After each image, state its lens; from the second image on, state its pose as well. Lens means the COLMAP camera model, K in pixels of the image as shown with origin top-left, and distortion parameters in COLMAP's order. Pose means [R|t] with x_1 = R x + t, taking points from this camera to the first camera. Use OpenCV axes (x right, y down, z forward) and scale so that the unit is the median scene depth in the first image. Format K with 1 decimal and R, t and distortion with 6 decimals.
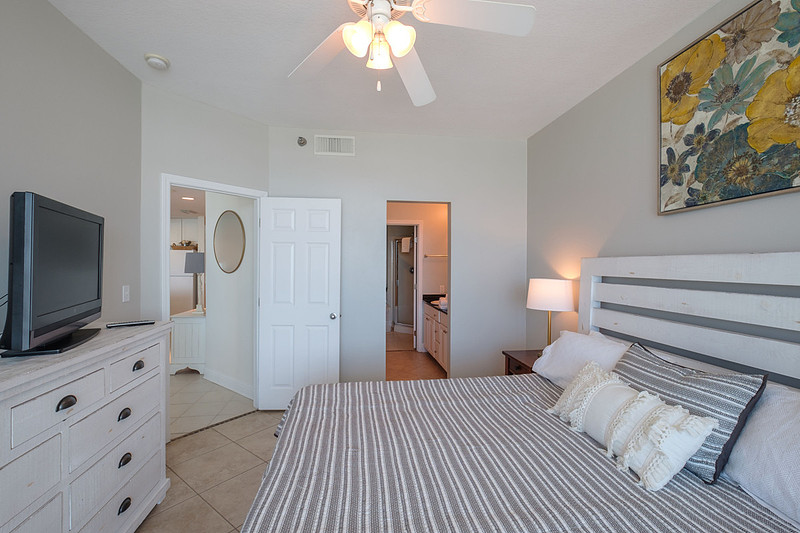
lens RADIAL K [[355.5, 0, 402.2], [0, 355.5, 267.7], [0, 0, 1]] dist [-0.000999, -0.000752]
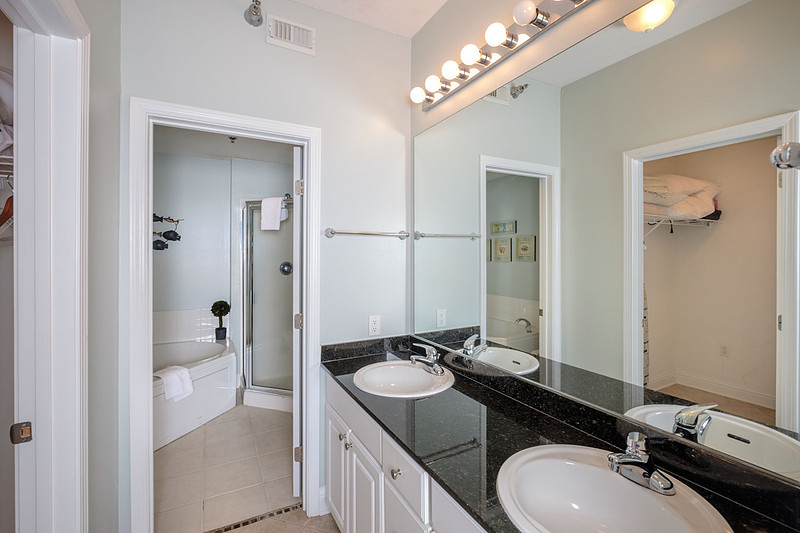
lens RADIAL K [[355.5, 0, 402.2], [0, 355.5, 267.7], [0, 0, 1]] dist [-0.000999, -0.000752]
pose [[0.940700, 0.004888, 0.339204, 0.014283], [-0.014355, 0.999574, 0.025406, -0.007737], [-0.338936, -0.028769, 0.940370, 0.636470]]
